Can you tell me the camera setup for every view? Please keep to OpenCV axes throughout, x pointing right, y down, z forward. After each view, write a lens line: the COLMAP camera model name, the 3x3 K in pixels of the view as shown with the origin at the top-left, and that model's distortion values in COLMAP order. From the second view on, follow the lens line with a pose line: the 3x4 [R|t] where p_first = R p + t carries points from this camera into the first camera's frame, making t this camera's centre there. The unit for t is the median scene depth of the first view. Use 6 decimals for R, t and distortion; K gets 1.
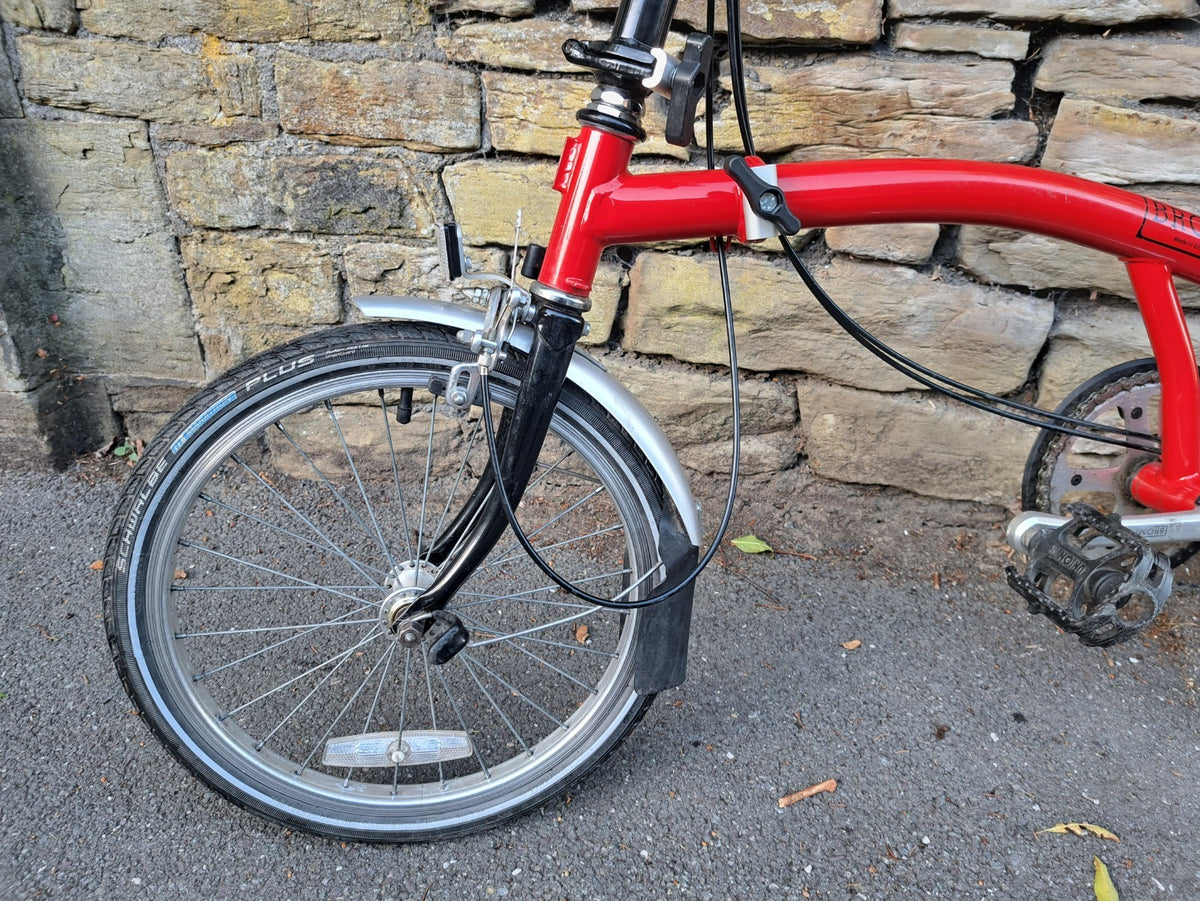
lens RADIAL K [[871.7, 0, 607.4], [0, 871.7, 445.2], [0, 0, 1]] dist [0.044615, -0.043082]
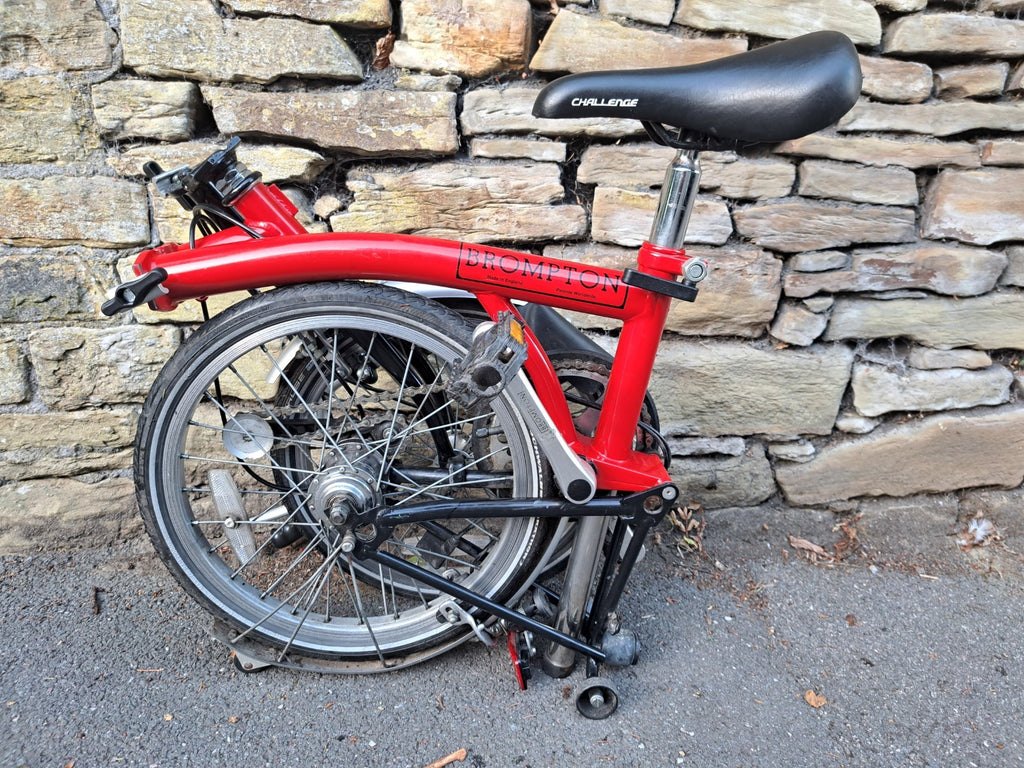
lens RADIAL K [[742.9, 0, 513.4], [0, 742.9, 372.4], [0, 0, 1]] dist [0.063186, -0.065869]
pose [[0.982681, -0.067647, 0.172514, 0.152635], [0.106607, 0.967870, -0.227733, 0.118965], [-0.151566, 0.242180, 0.958320, -0.017549]]
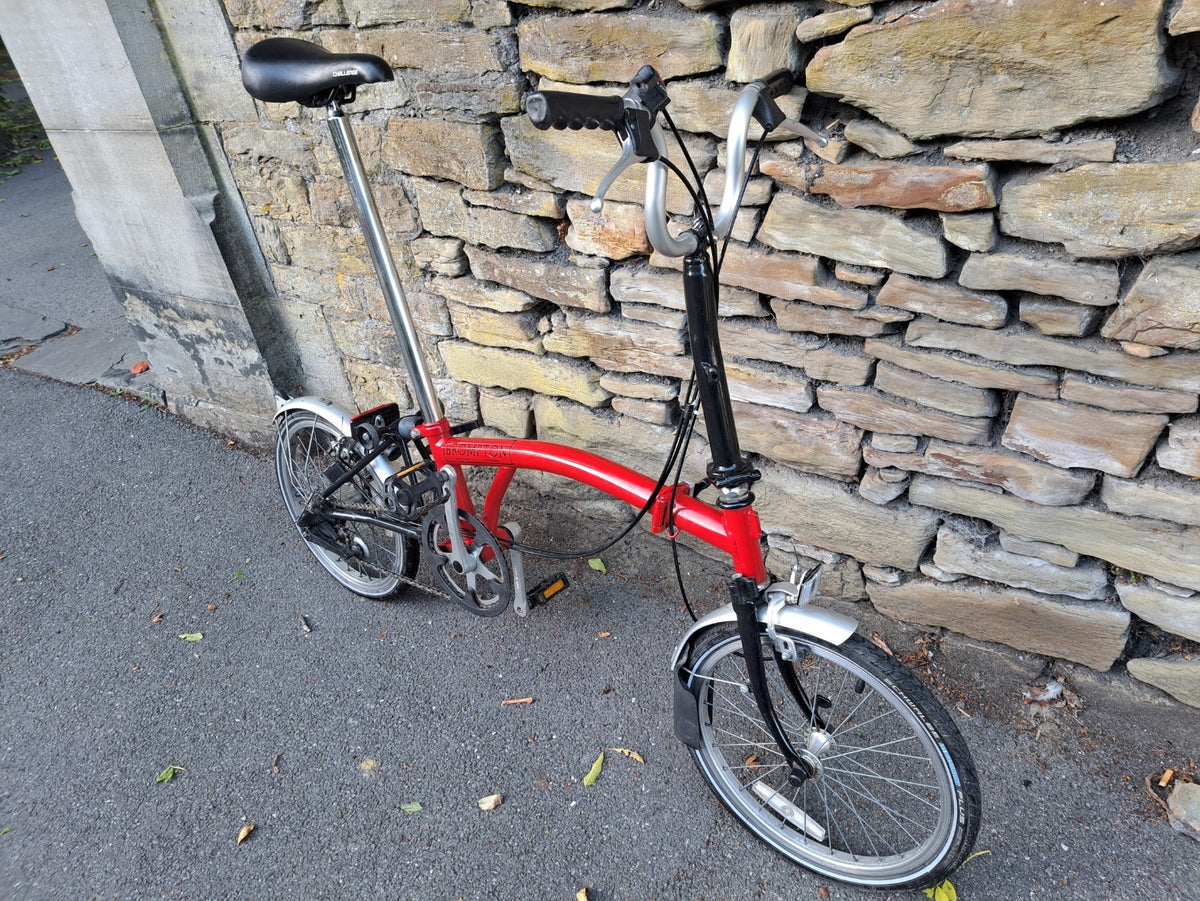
lens RADIAL K [[870.6, 0, 608.3], [0, 870.6, 450.8], [0, 0, 1]] dist [0.063186, -0.065869]
pose [[0.894910, 0.126247, -0.428016, 0.967099], [-0.067534, 0.986415, 0.149749, -0.395273], [0.441107, -0.105106, 0.891279, -0.521891]]
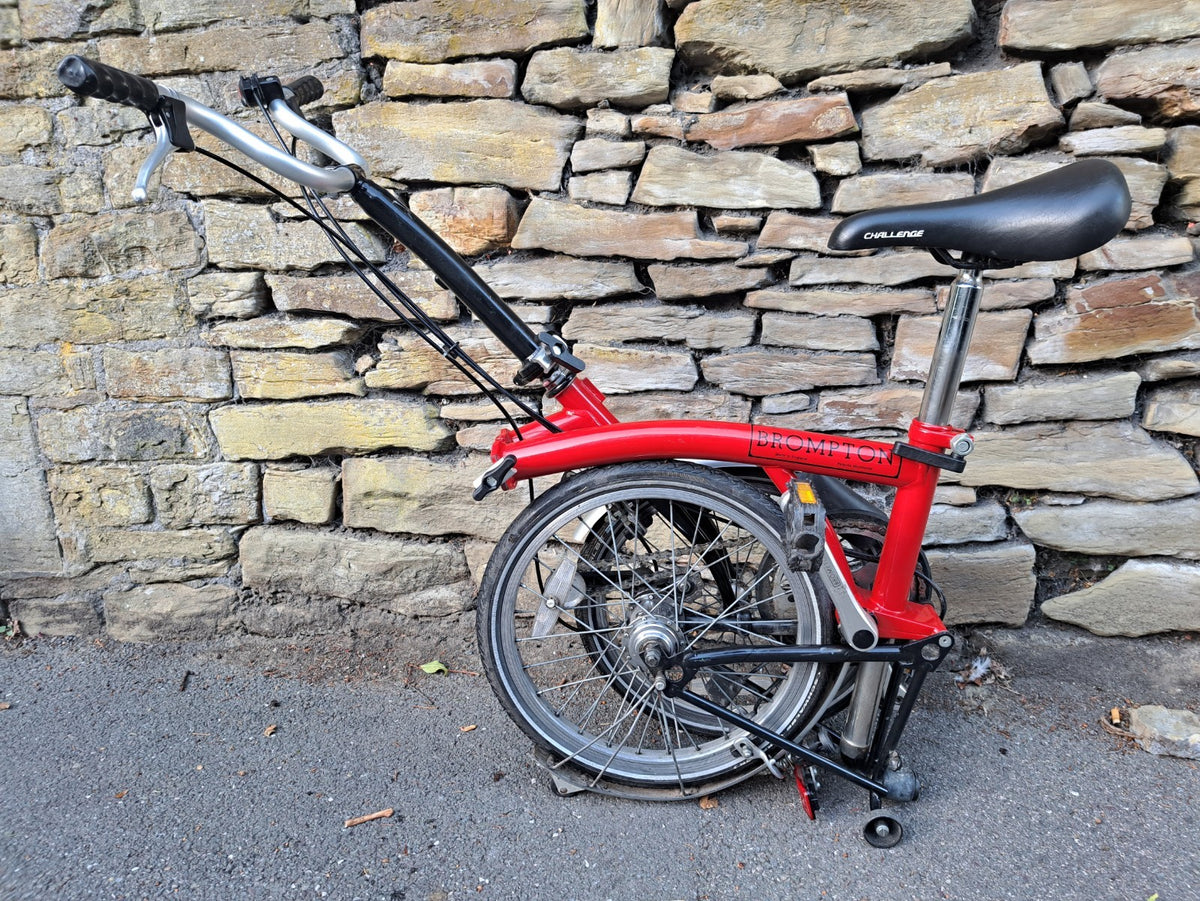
lens RADIAL K [[870.6, 0, 613.4], [0, 870.6, 446.4], [0, 0, 1]] dist [0.063186, -0.065869]
pose [[0.996136, -0.064337, -0.059784, 0.590914], [0.045776, 0.961276, -0.271760, 0.181973], [0.074953, 0.267973, 0.960506, -0.380162]]
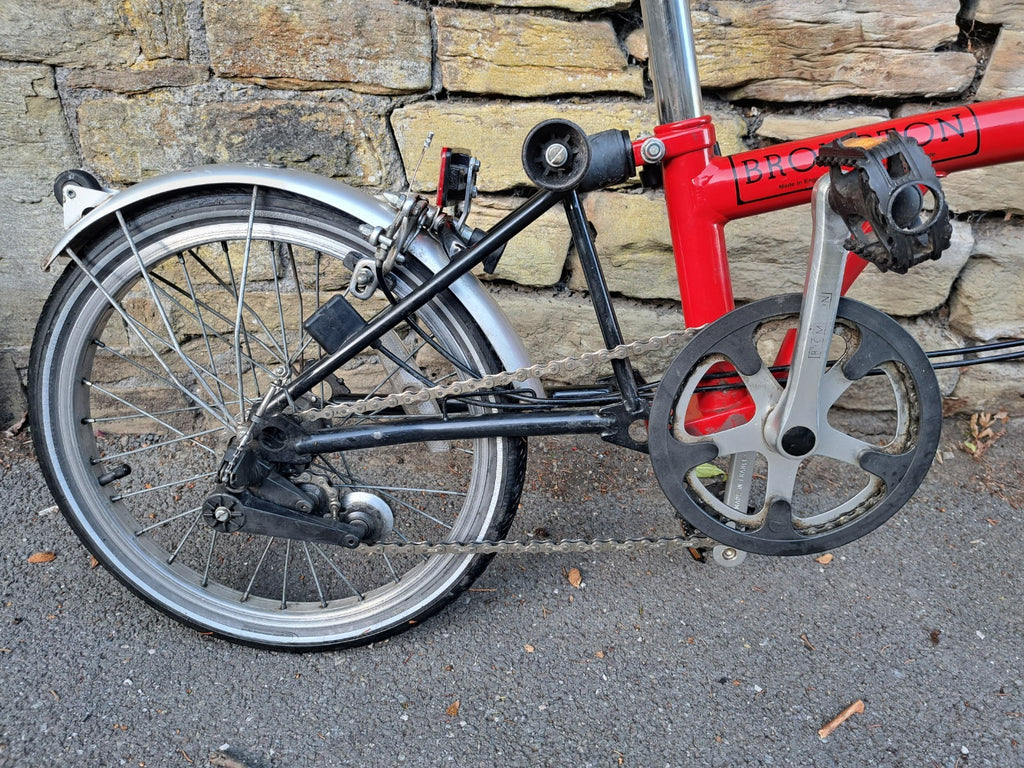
lens RADIAL K [[743.9, 0, 518.0], [0, 743.9, 384.8], [0, 0, 1]] dist [0.044615, -0.043082]
pose [[0.986287, -0.074487, 0.147273, -0.195858], [0.070396, 0.996979, 0.032807, -0.035131], [-0.149272, -0.021990, 0.988552, 0.164334]]
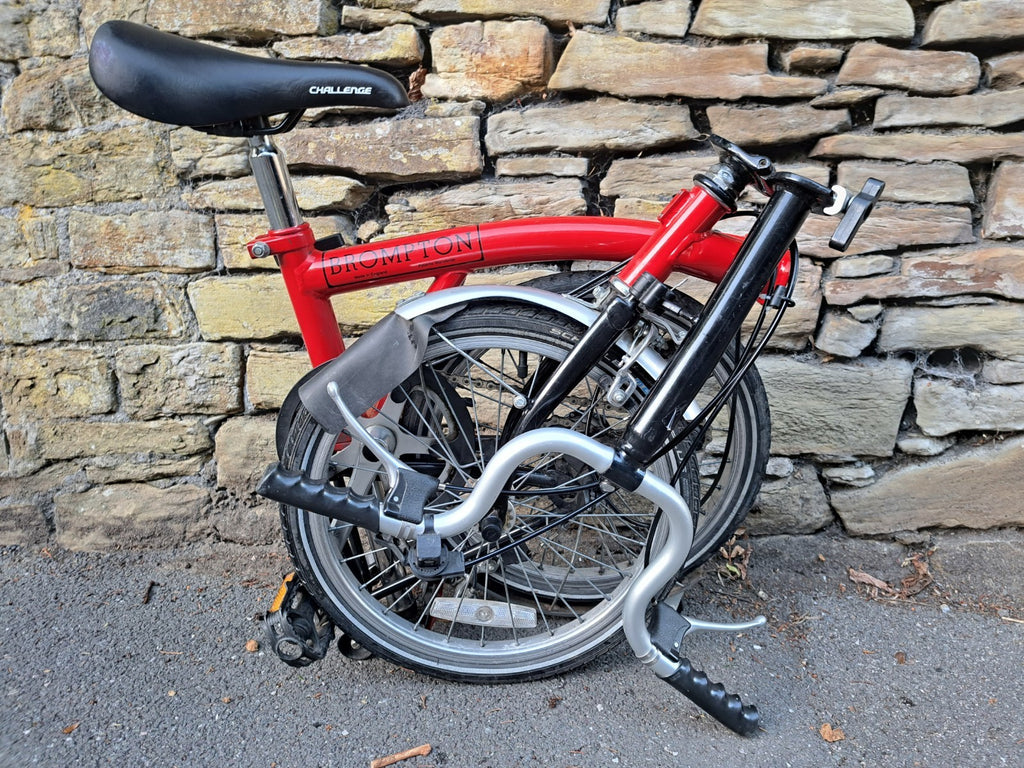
lens RADIAL K [[745.6, 0, 534.5], [0, 745.6, 374.2], [0, 0, 1]] dist [0.053081, -0.053566]
pose [[0.998296, -0.056943, -0.012775, 0.343473], [0.049480, 0.941957, -0.332068, 0.216595], [0.030942, 0.330870, 0.943169, -0.010701]]
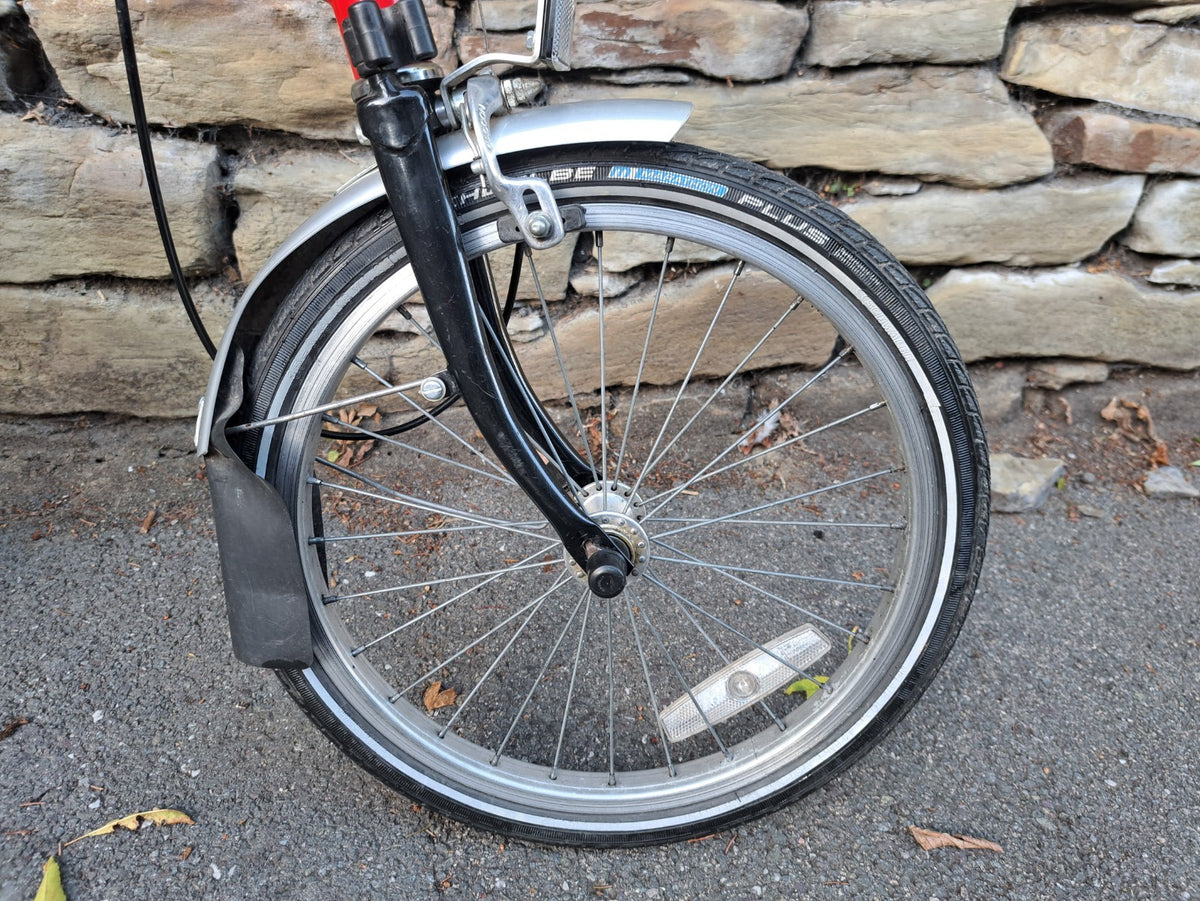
lens RADIAL K [[870.6, 0, 612.6], [0, 870.6, 443.8], [0, 0, 1]] dist [0.063186, -0.065869]
pose [[0.943262, -0.149512, 0.296485, 0.574973], [0.145806, 0.988704, 0.034706, 0.126164], [-0.298325, 0.010493, 0.954407, 0.147833]]
